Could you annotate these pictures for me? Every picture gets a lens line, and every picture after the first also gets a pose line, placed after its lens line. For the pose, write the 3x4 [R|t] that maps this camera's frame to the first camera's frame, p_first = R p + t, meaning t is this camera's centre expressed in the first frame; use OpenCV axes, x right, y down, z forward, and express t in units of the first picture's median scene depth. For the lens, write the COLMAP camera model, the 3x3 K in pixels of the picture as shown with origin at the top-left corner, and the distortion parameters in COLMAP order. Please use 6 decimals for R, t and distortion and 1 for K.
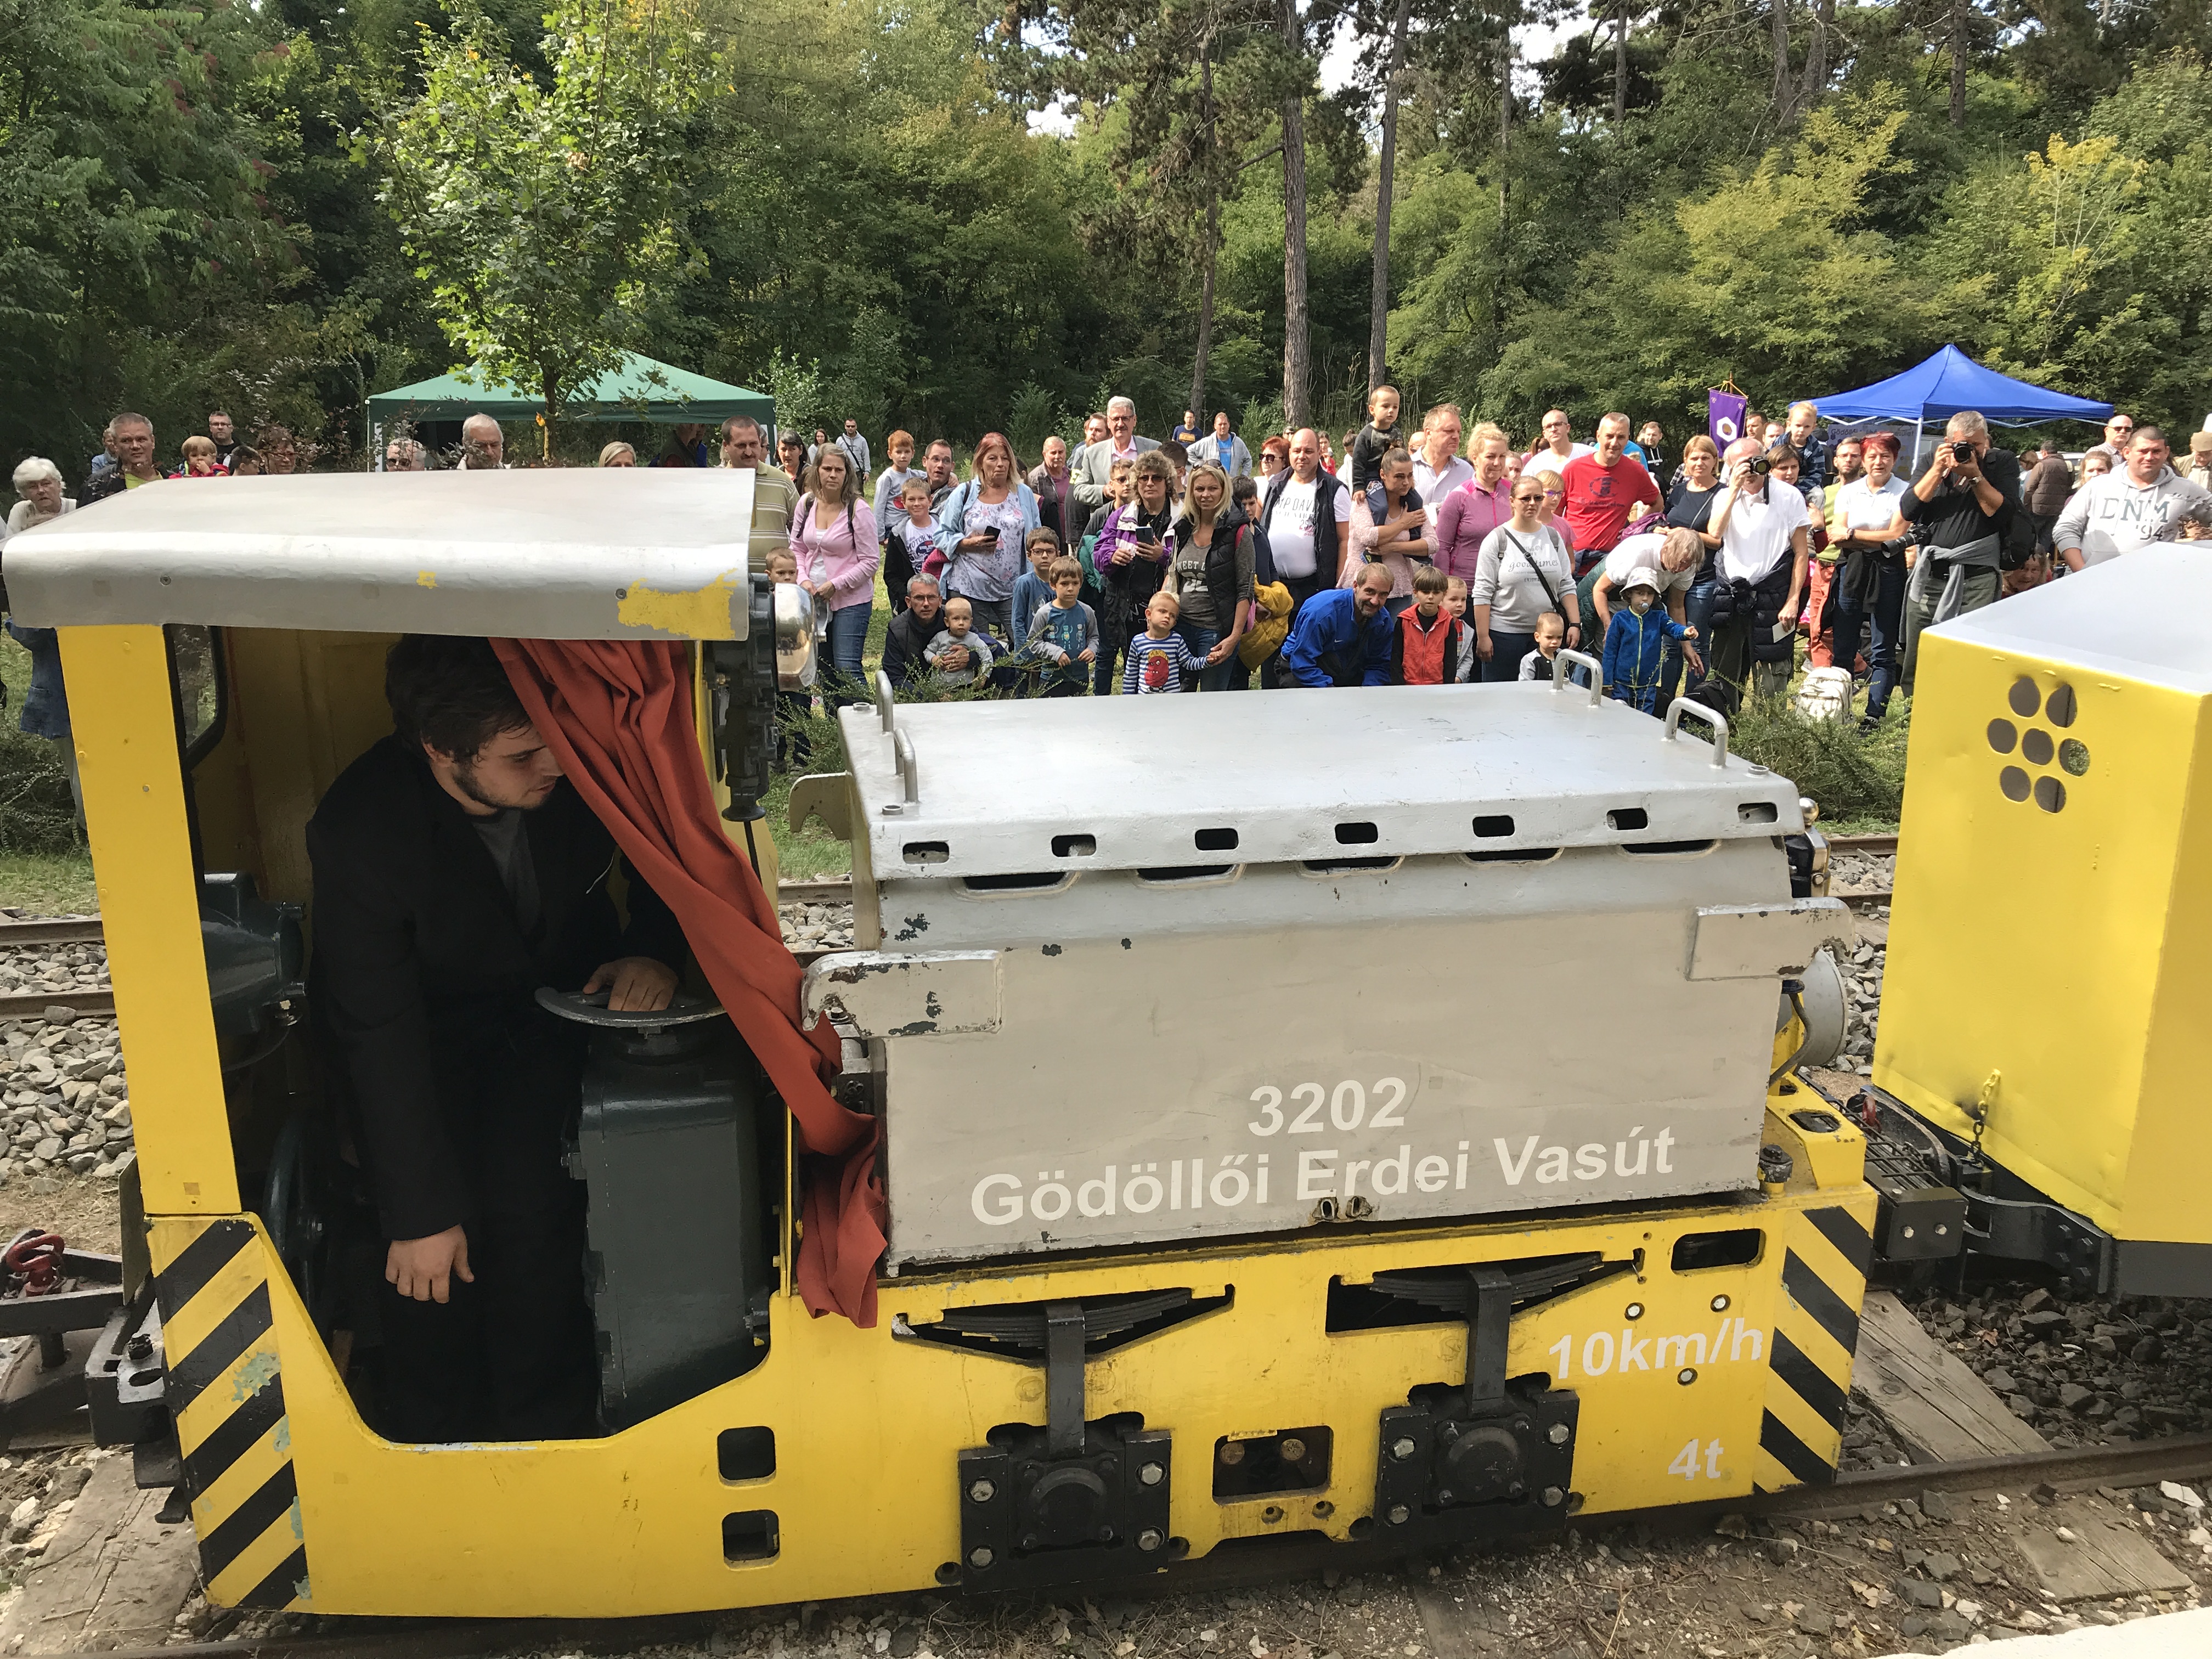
lens RADIAL K [[1822.4, 0, 1069.8], [0, 1822.4, 858.5], [0, 0, 1]] dist [0.001547, 0.006158]
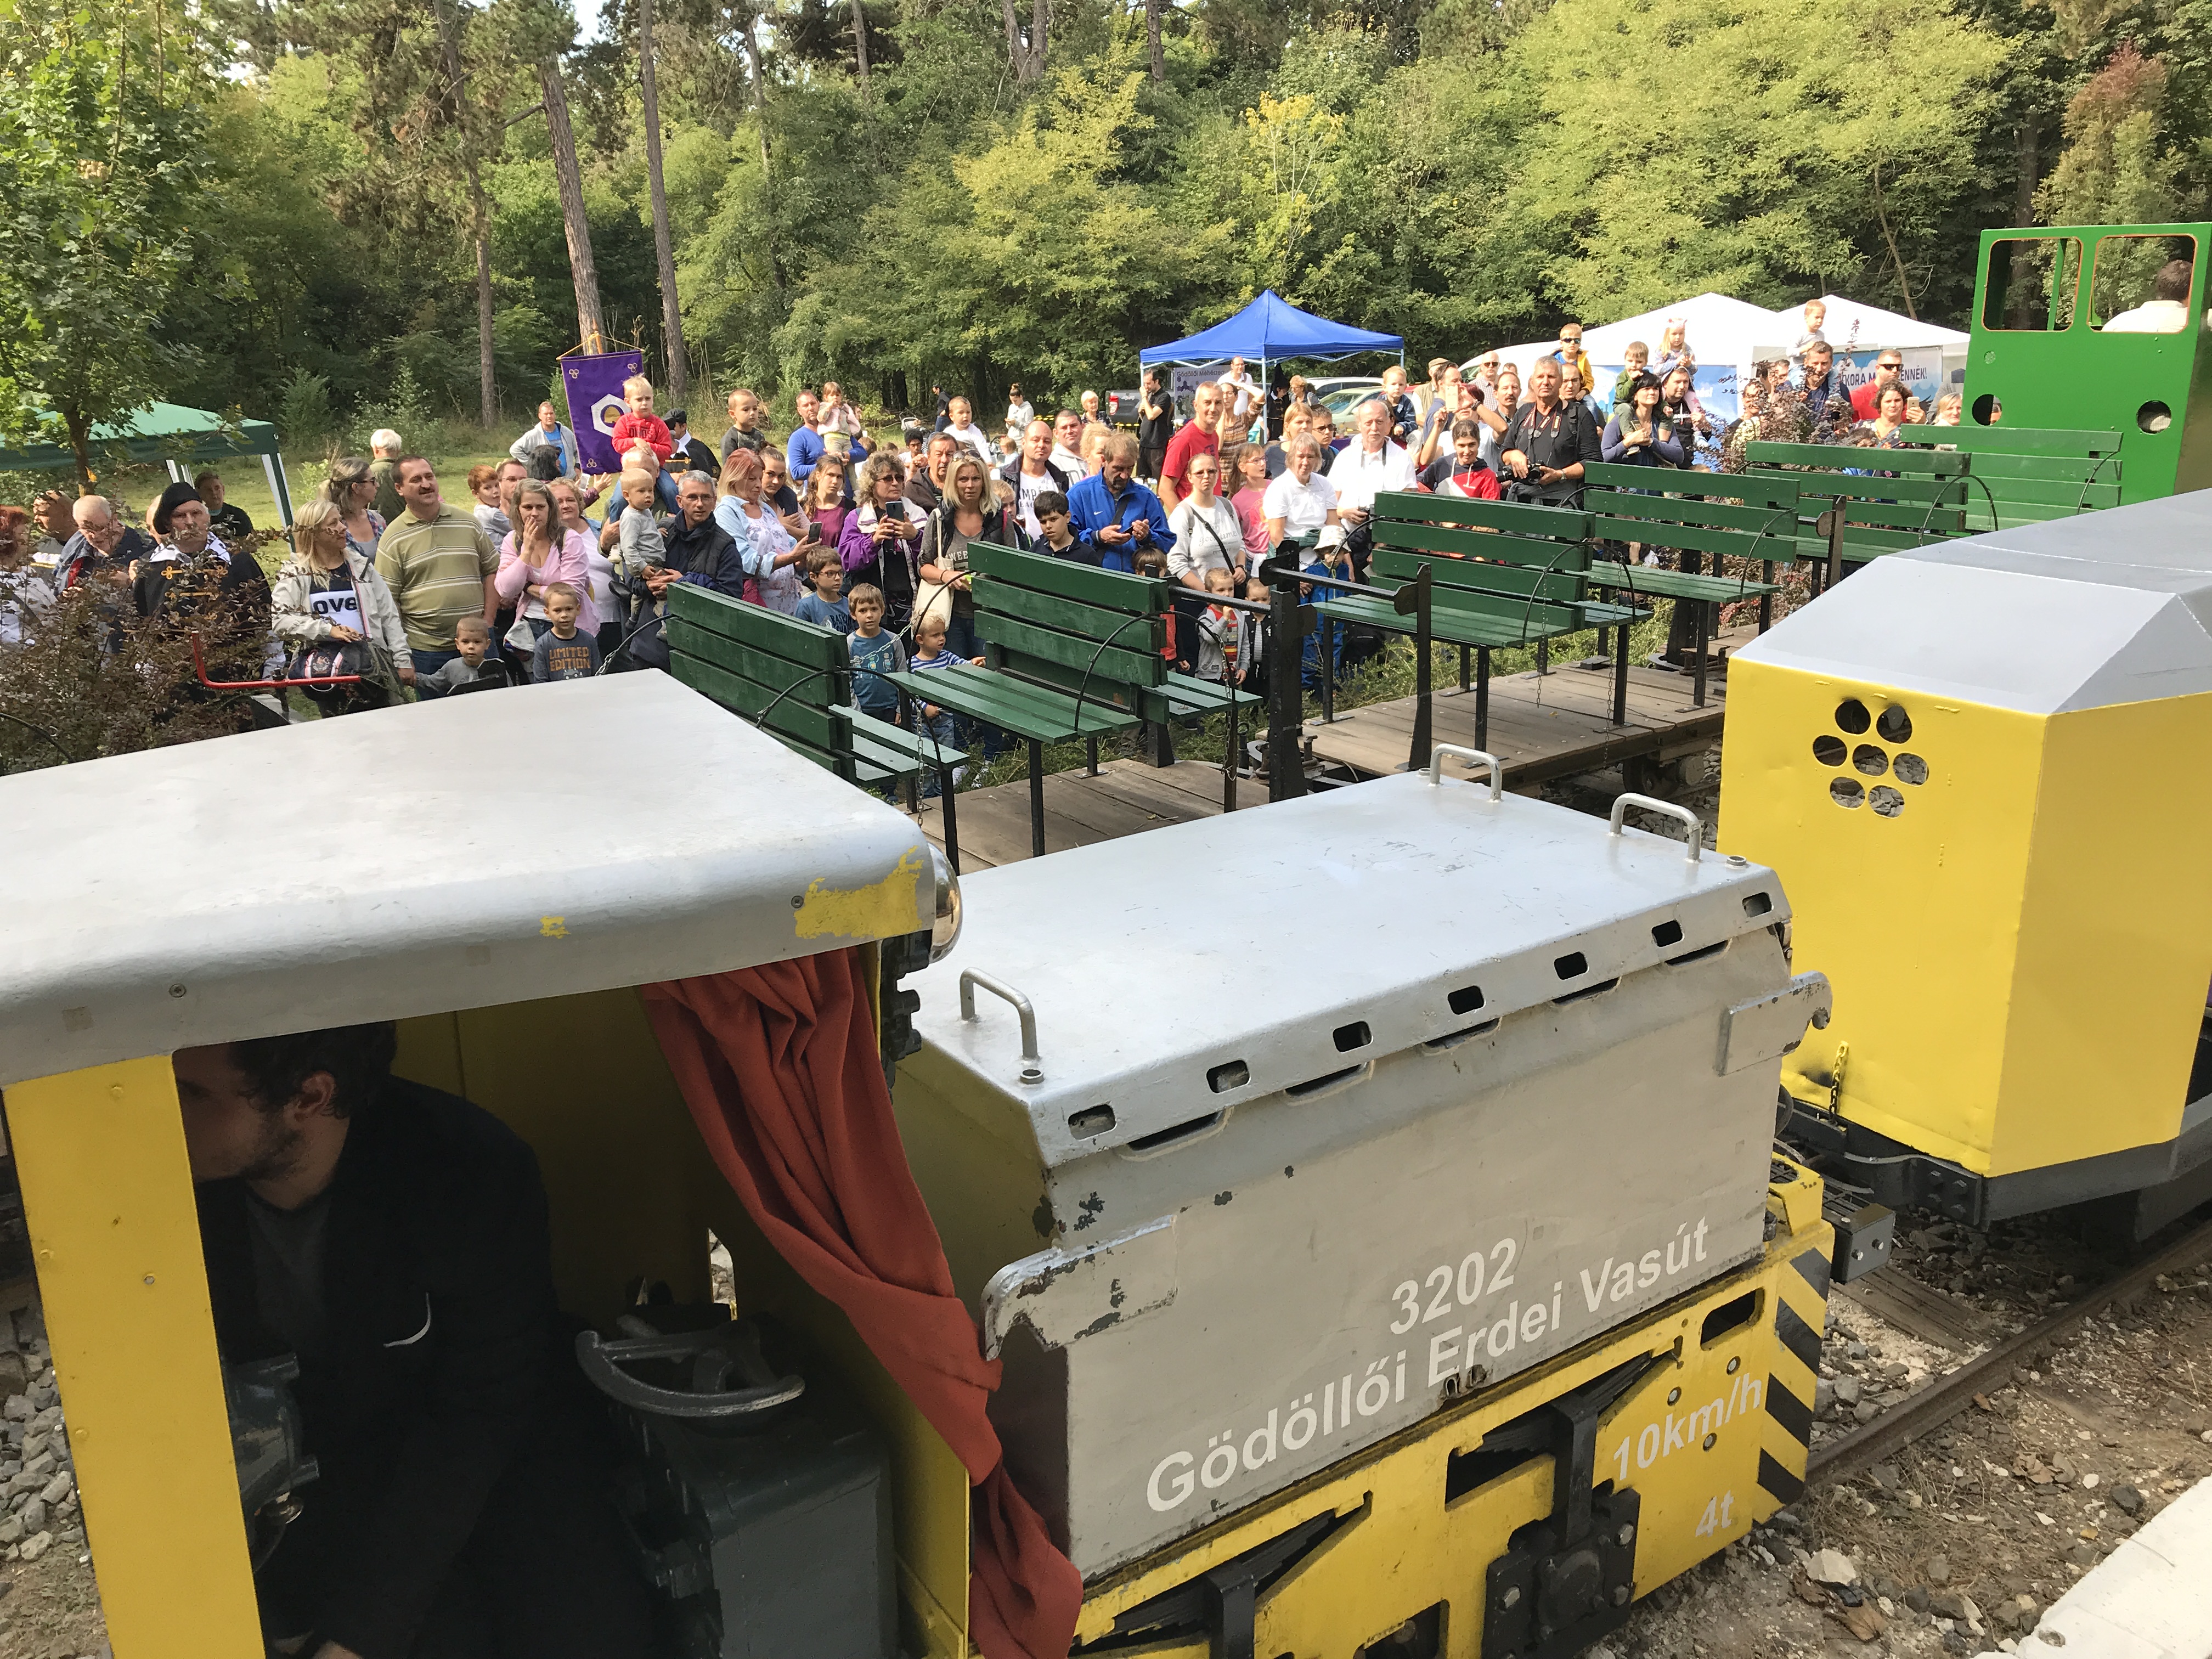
lens RADIAL K [[1822.4, 0, 1011.7], [0, 1822.4, 833.5], [0, 0, 1]] dist [0.001547, 0.006158]
pose [[0.930628, -0.144667, 0.336160, -0.314272], [0.139726, 0.989423, 0.038980, -0.144571], [-0.338244, 0.010694, 0.940998, 0.172742]]
